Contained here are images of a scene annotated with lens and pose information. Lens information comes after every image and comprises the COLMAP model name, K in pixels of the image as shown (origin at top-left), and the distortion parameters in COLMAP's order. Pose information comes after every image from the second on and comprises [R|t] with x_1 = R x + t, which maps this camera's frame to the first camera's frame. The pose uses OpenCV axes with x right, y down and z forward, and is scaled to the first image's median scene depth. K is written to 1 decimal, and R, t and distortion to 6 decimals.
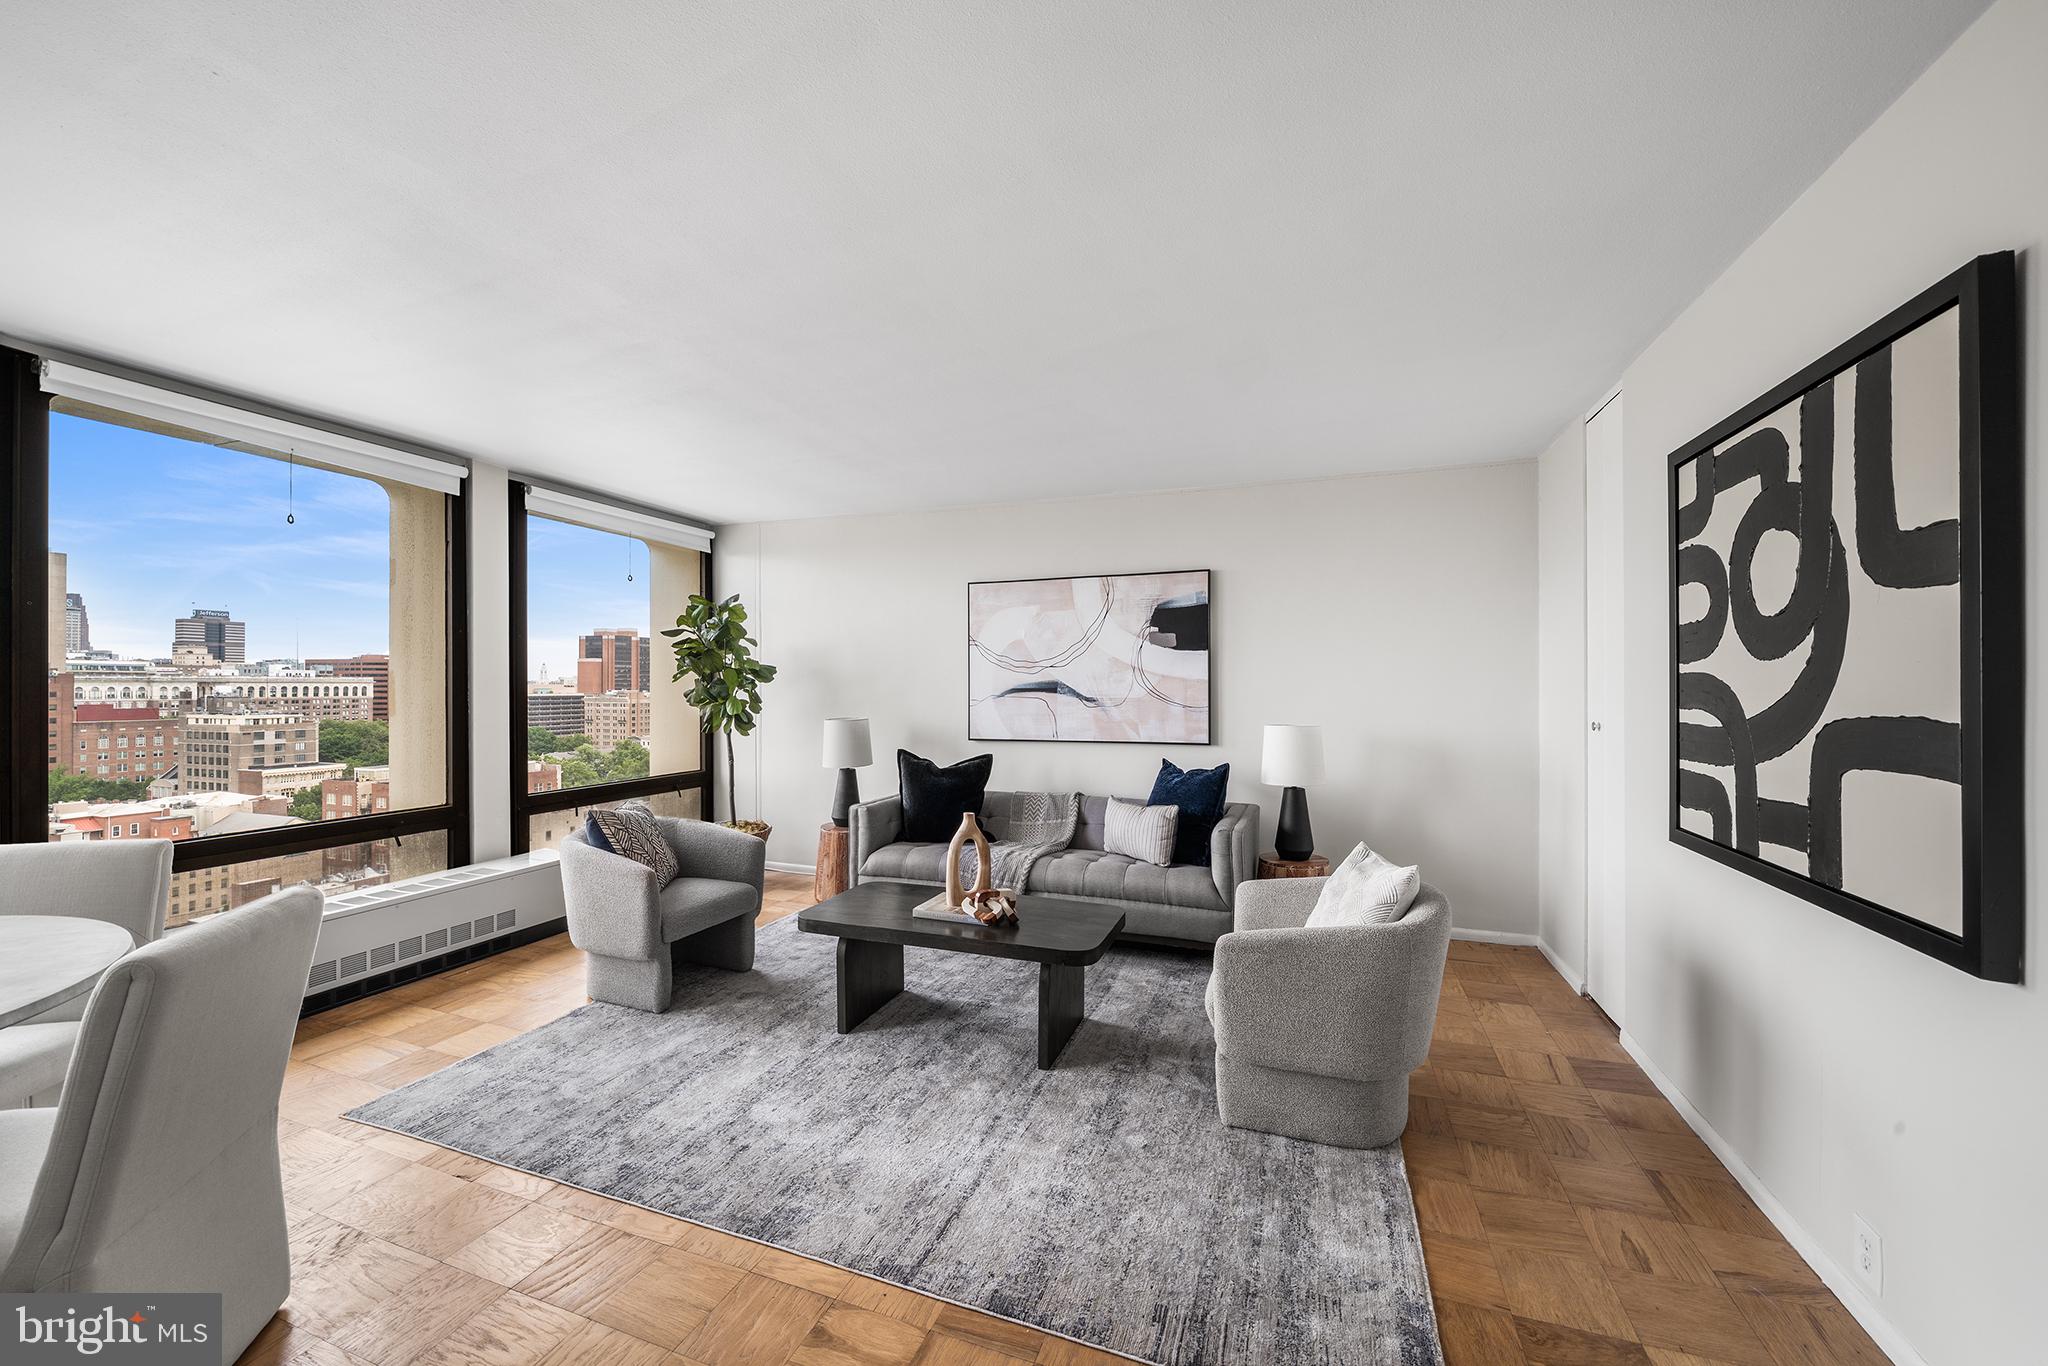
lens RADIAL K [[782.3, 0, 1020.2], [0, 782.3, 682.5], [0, 0, 1]] dist [0.002637, 0.000085]
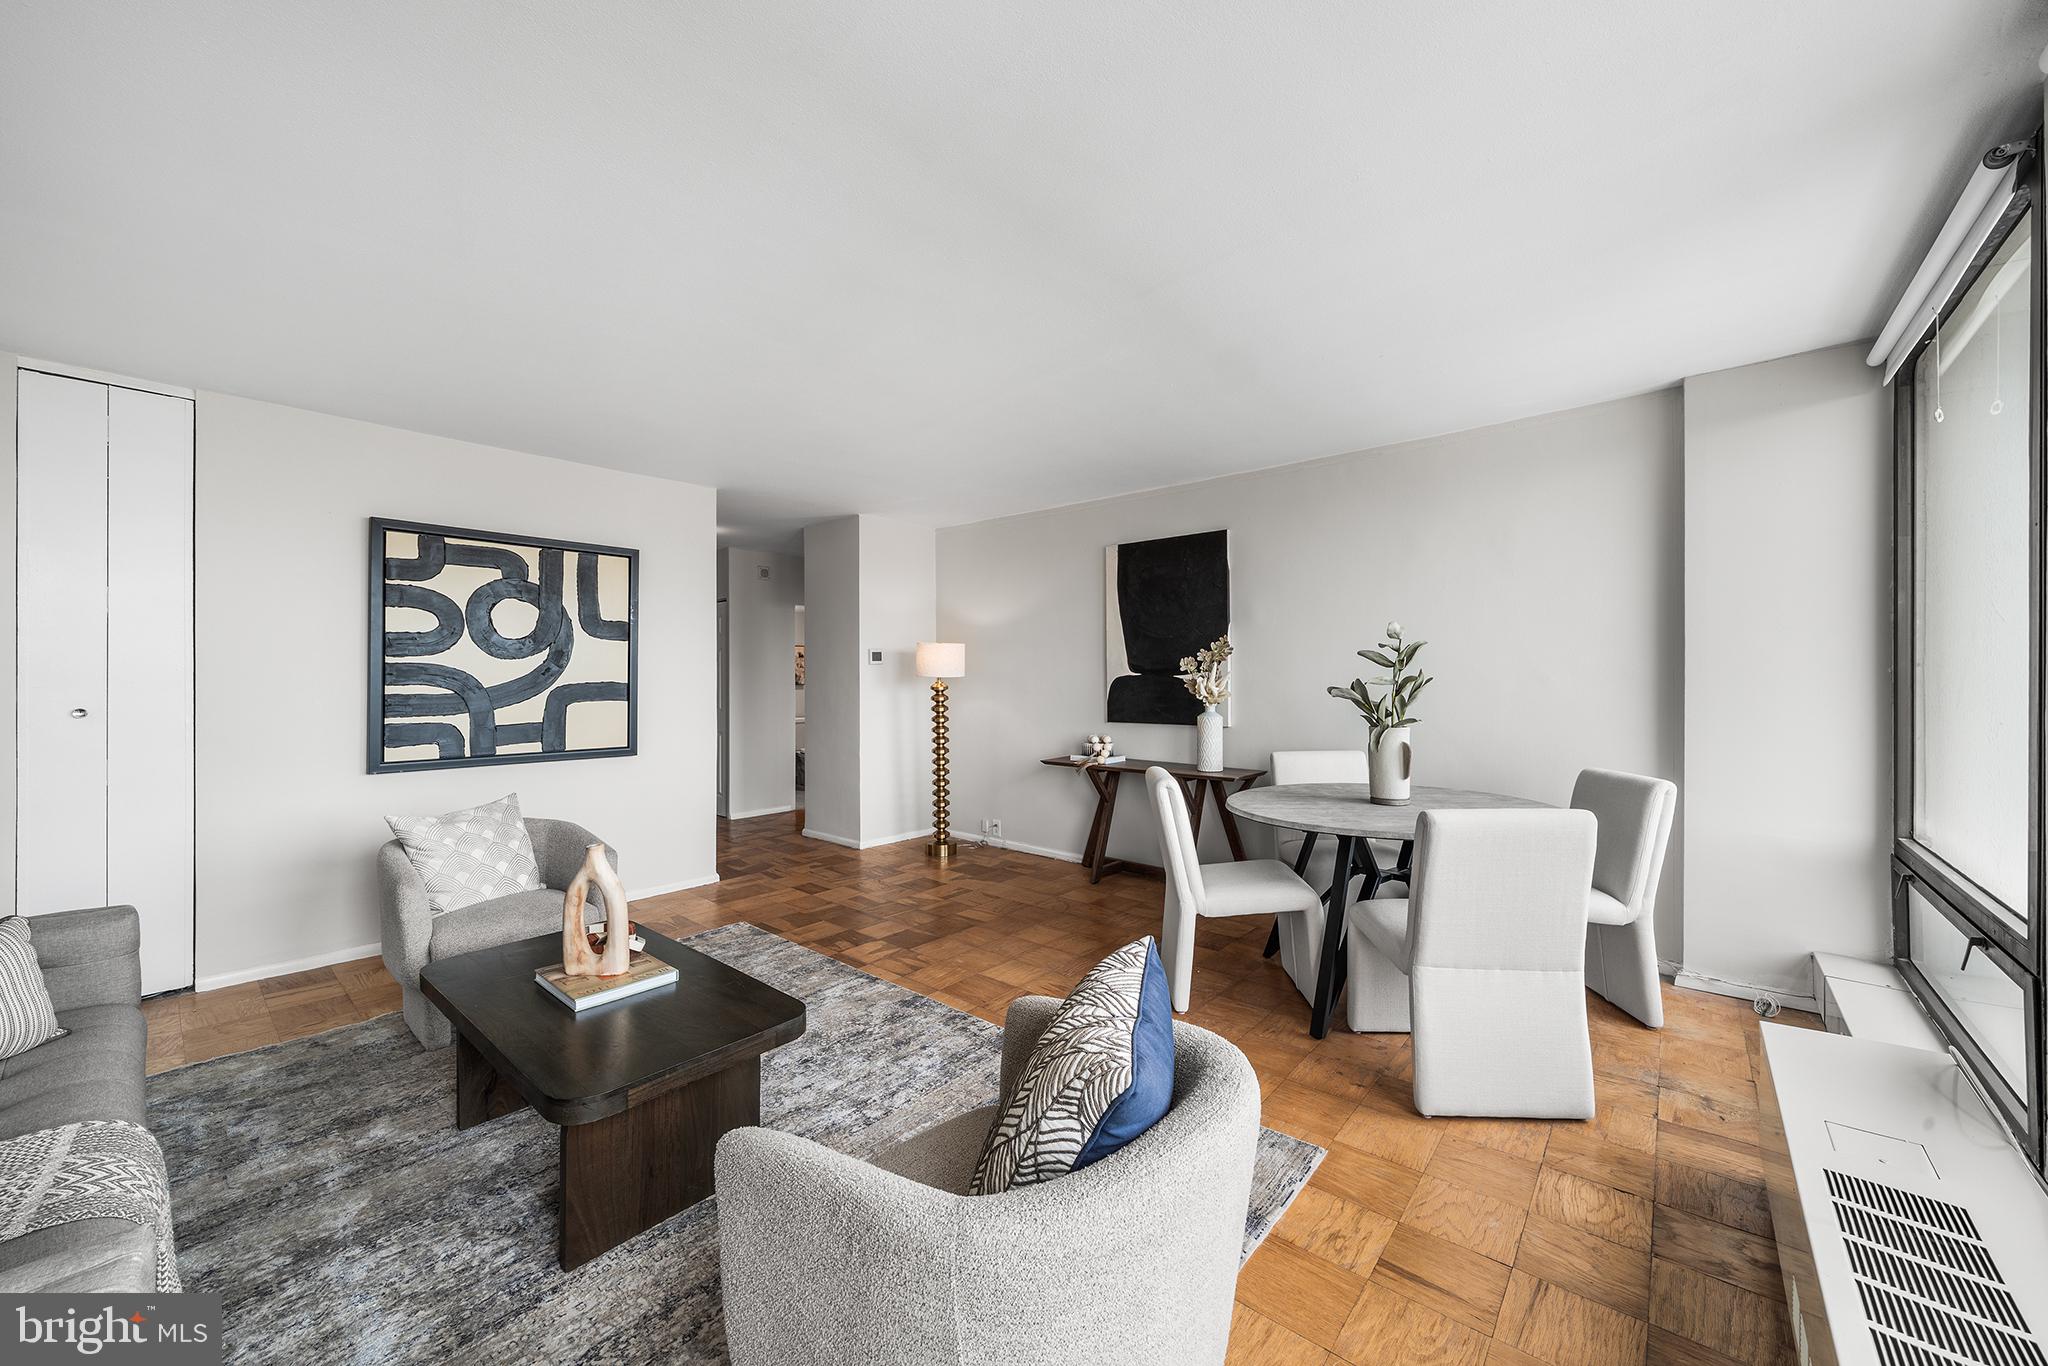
lens RADIAL K [[782.3, 0, 1047.2], [0, 782.3, 674.3], [0, 0, 1]] dist [0.002637, 0.000085]
pose [[-0.946452, 0.002412, 0.322836, -0.449715], [0.000158, 0.999975, -0.007008, 0.011463], [-0.322845, -0.006582, -0.946429, 1.020334]]
